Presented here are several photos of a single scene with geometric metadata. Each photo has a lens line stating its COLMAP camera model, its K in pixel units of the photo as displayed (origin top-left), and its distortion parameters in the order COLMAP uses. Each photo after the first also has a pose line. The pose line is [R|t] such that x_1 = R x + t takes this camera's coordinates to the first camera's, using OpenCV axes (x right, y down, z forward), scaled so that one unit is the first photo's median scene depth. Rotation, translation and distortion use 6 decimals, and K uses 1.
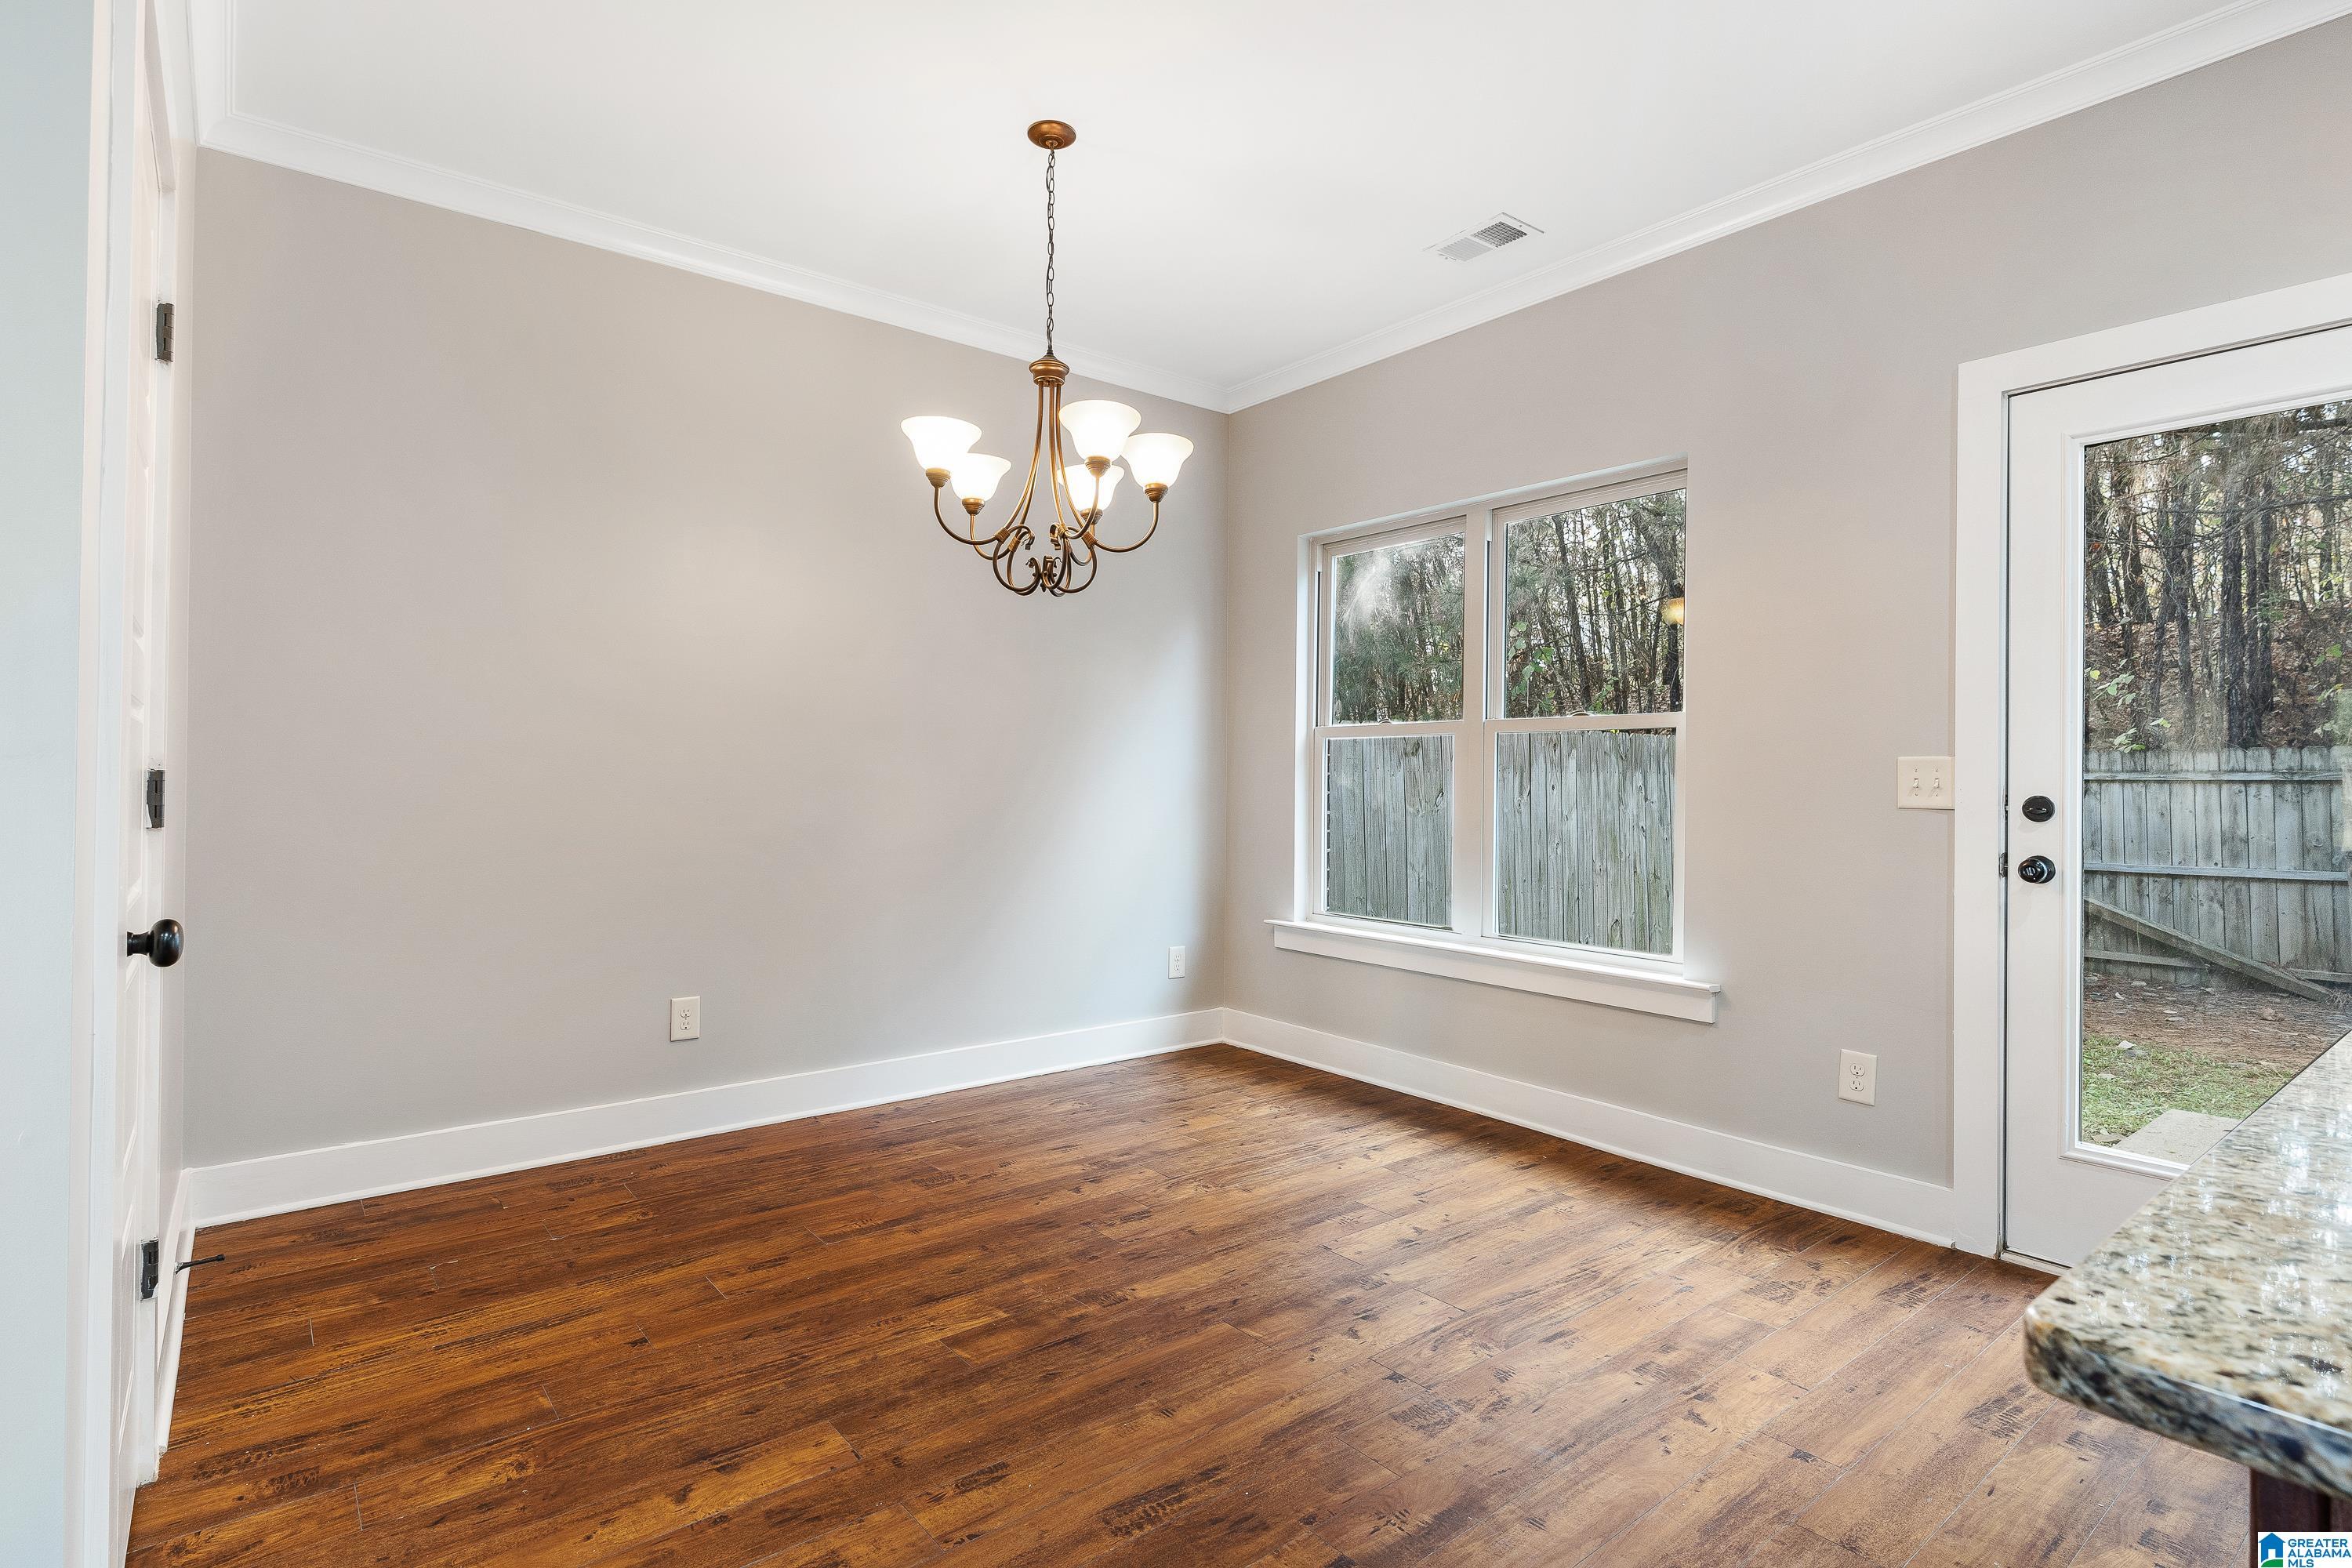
lens RADIAL K [[1159.5, 0, 1180.5], [0, 1159.5, 792.9], [0, 0, 1]] dist [0.005342, -0.000550]
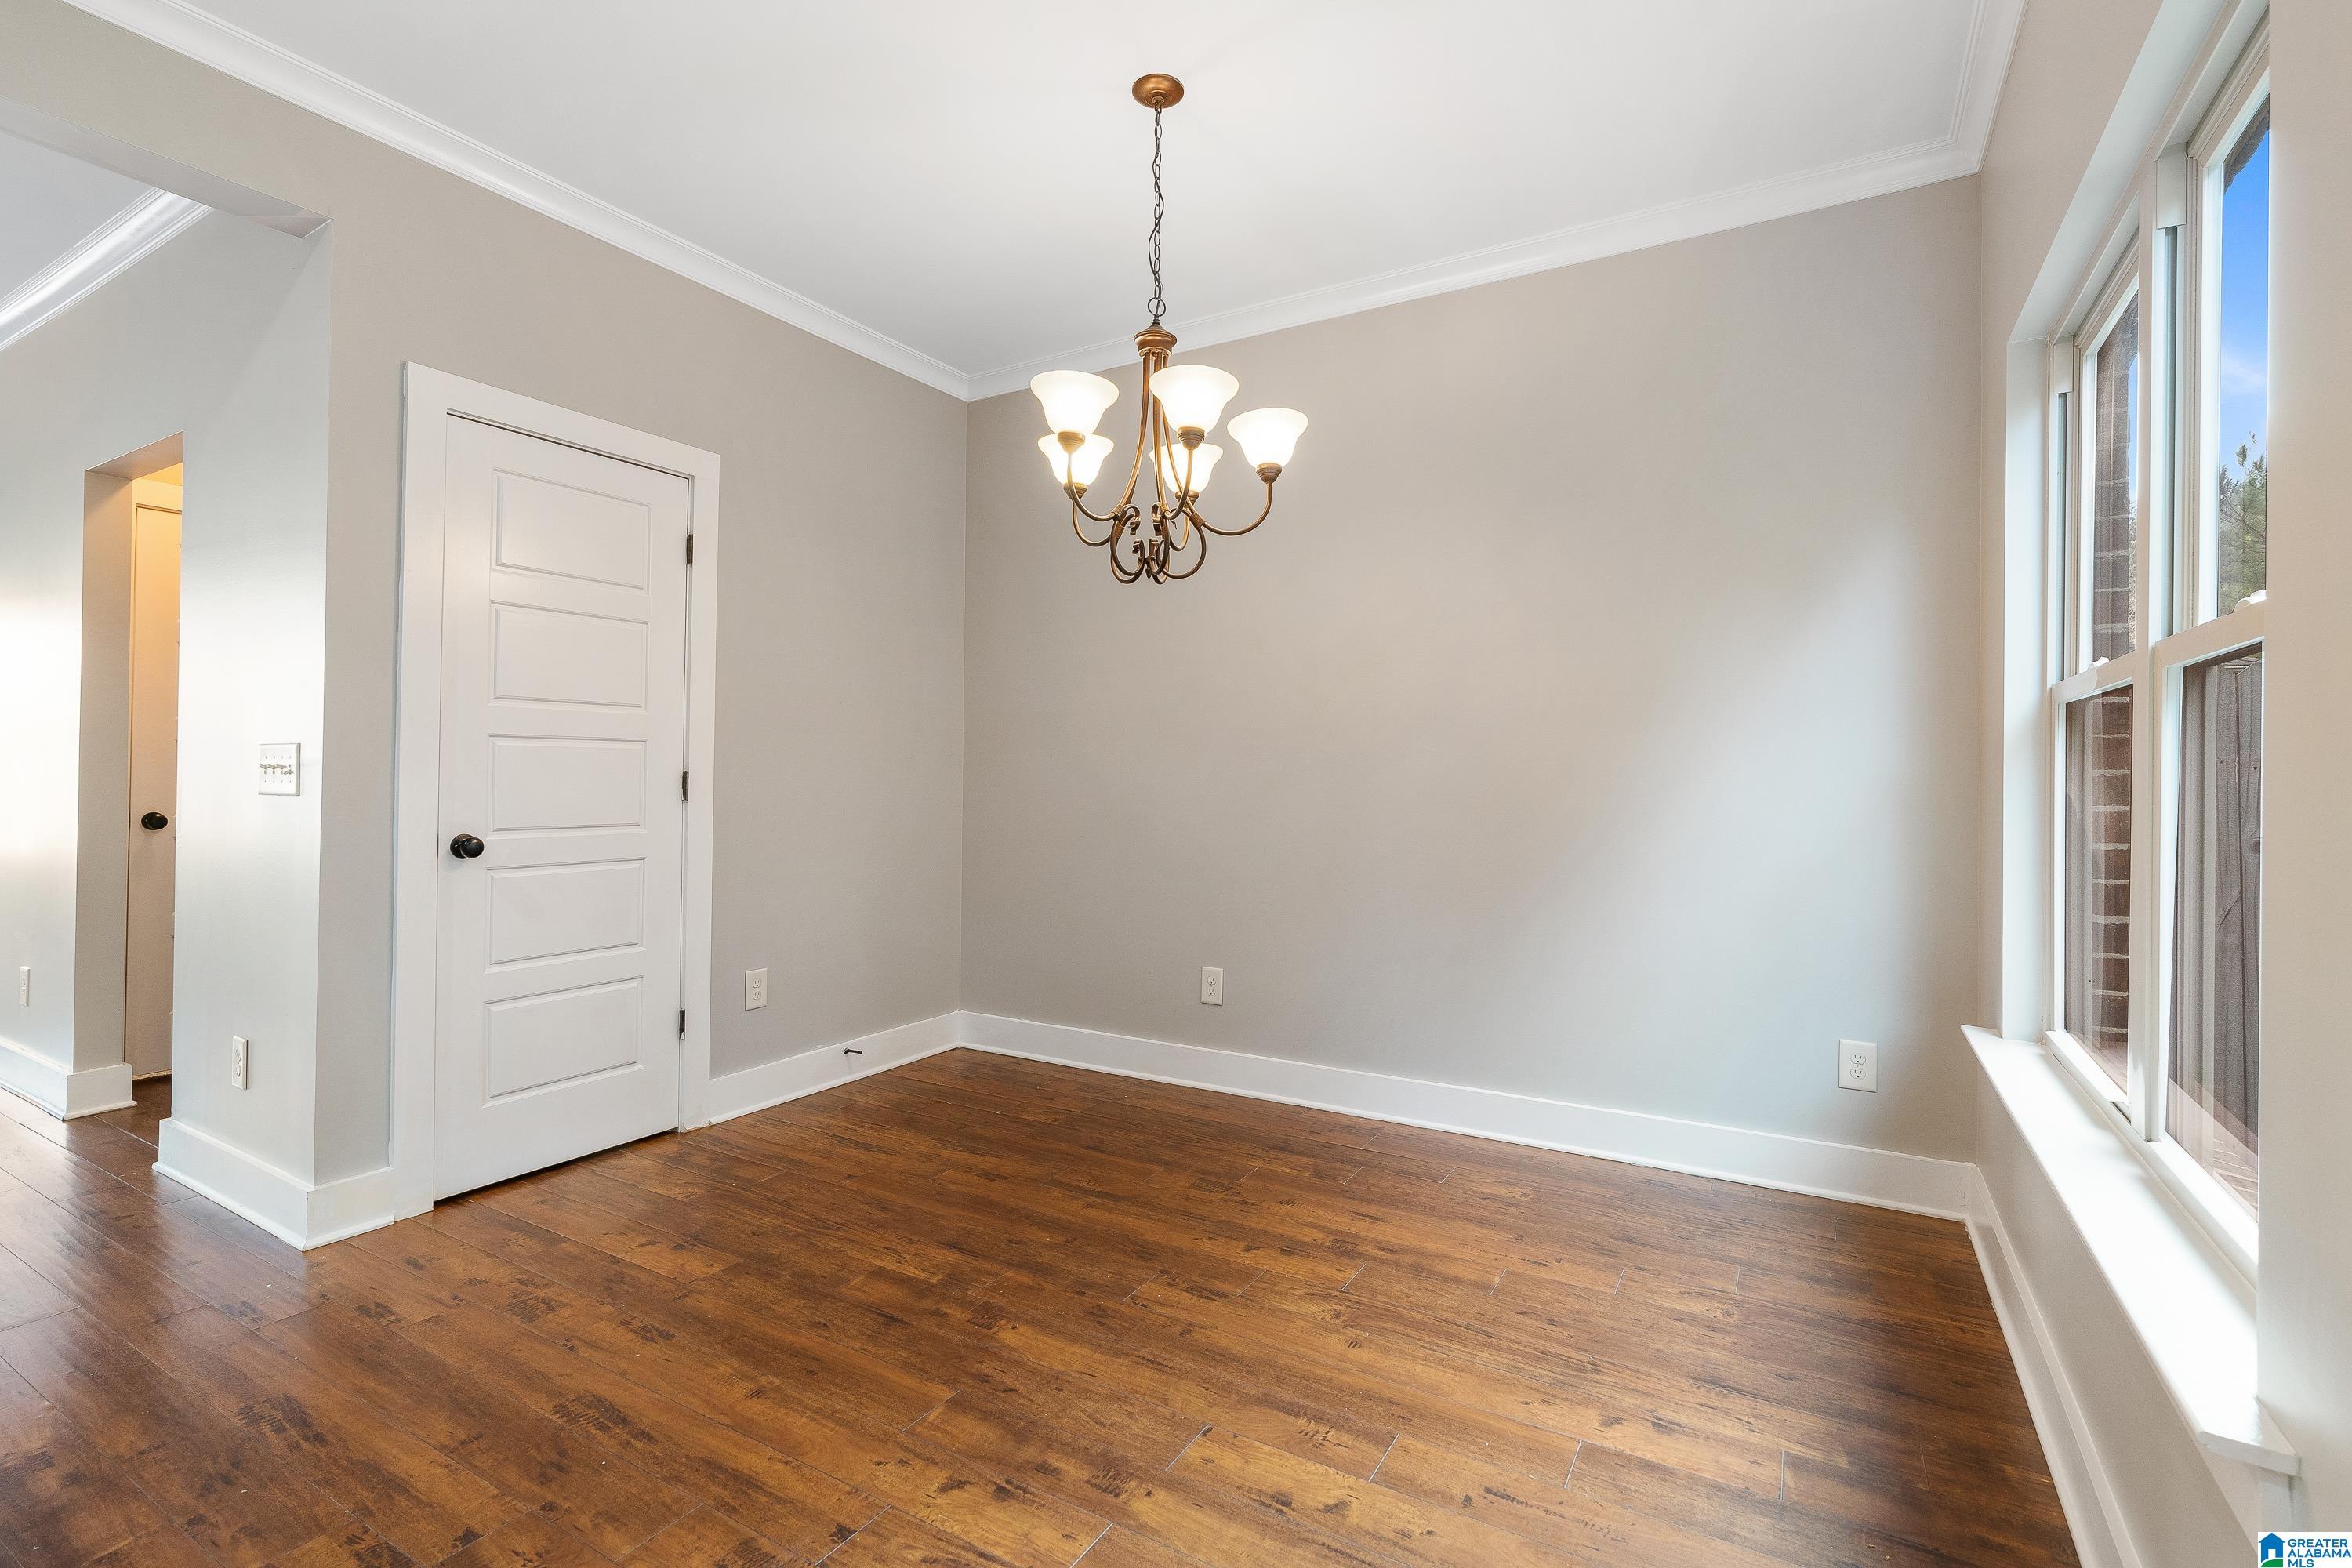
lens RADIAL K [[1080.3, 0, 1167.2], [0, 1080.3, 774.0], [0, 0, 1]] dist [0.000232, 0.000647]
pose [[0.336461, -0.011407, -0.941628, 0.665245], [-0.010660, 0.999816, -0.015921, -0.003910], [0.941637, 0.015395, 0.336278, 0.659436]]
